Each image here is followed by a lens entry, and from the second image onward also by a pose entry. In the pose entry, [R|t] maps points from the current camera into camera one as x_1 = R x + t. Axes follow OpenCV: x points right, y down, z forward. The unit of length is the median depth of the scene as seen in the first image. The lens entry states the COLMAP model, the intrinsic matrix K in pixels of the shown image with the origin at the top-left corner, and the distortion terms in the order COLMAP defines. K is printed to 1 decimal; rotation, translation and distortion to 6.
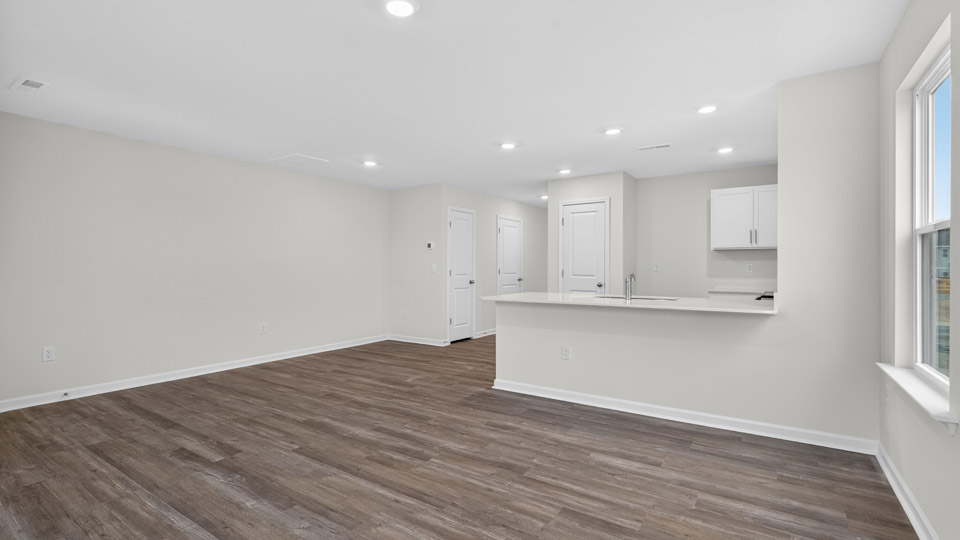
lens RADIAL K [[441.7, 0, 483.1], [0, 441.7, 269.3], [0, 0, 1]] dist [0.001070, 0.000531]
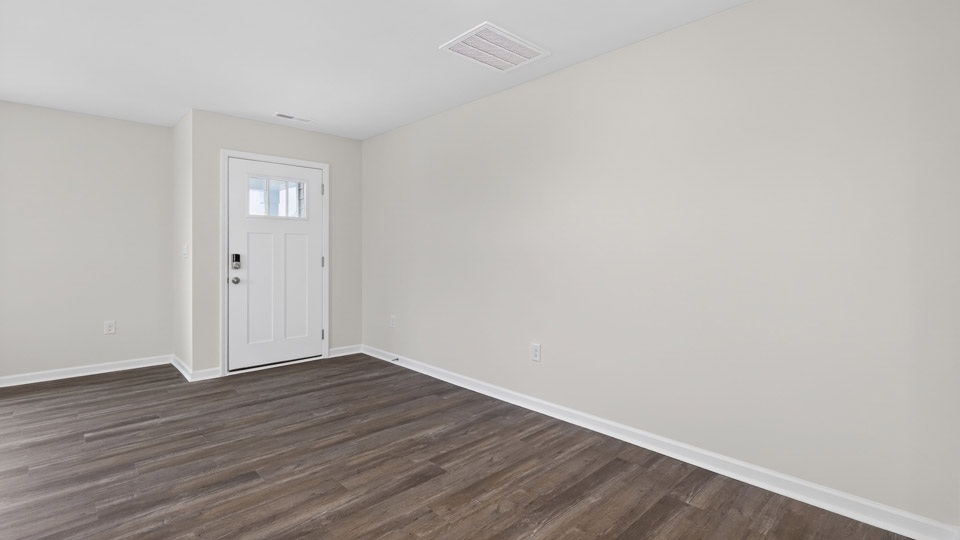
lens RADIAL K [[441.7, 0, 479.9], [0, 441.7, 265.0], [0, 0, 1]] dist [0.001070, 0.000531]
pose [[-0.224851, 0.028822, -0.973967, 0.190796], [-0.006613, 0.999494, 0.031104, -0.005190], [0.974371, 0.013434, -0.224546, 2.111522]]
